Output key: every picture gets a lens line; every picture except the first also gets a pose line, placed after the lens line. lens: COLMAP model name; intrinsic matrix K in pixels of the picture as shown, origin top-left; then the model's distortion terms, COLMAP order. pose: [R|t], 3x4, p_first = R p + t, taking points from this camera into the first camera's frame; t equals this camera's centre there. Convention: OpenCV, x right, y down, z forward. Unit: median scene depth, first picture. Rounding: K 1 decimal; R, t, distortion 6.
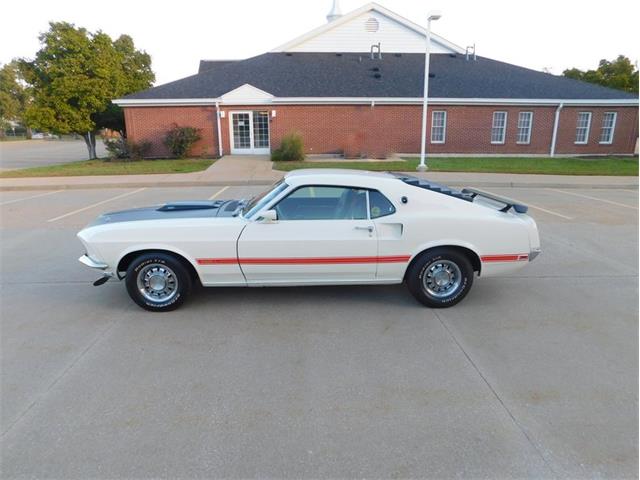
lens RADIAL K [[435.1, 0, 319.6], [0, 435.1, 242.3], [0, 0, 1]] dist [-0.083288, 0.073704]
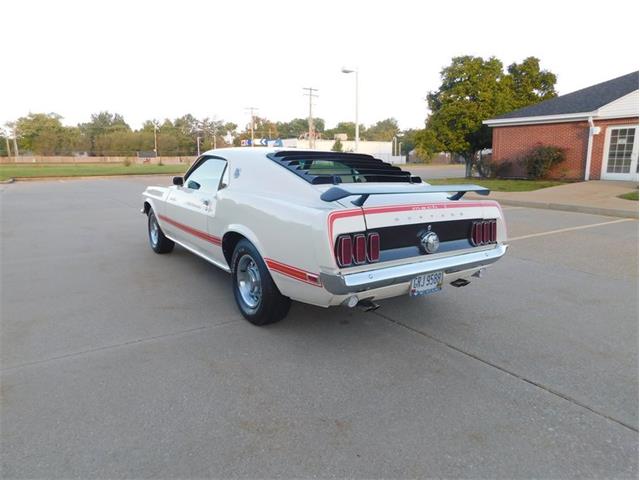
lens RADIAL K [[428.4, 0, 320.0], [0, 428.4, 242.0], [0, 0, 1]] dist [-0.073449, 0.071494]
pose [[0.525381, 0.166756, -0.834366, 0.210016], [-0.225479, 0.972835, 0.052452, -0.010329], [0.820447, 0.160574, 0.548709, 0.152287]]
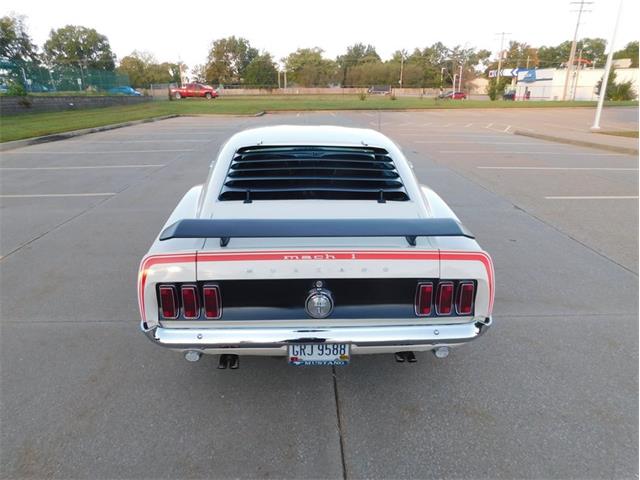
lens RADIAL K [[428.4, 0, 320.0], [0, 428.4, 242.0], [0, 0, 1]] dist [-0.073449, 0.071494]
pose [[-0.005466, 0.341985, -0.939689, 0.202226], [-0.257290, 0.907586, 0.331798, -0.058978], [0.966319, 0.243586, 0.083028, 0.249229]]
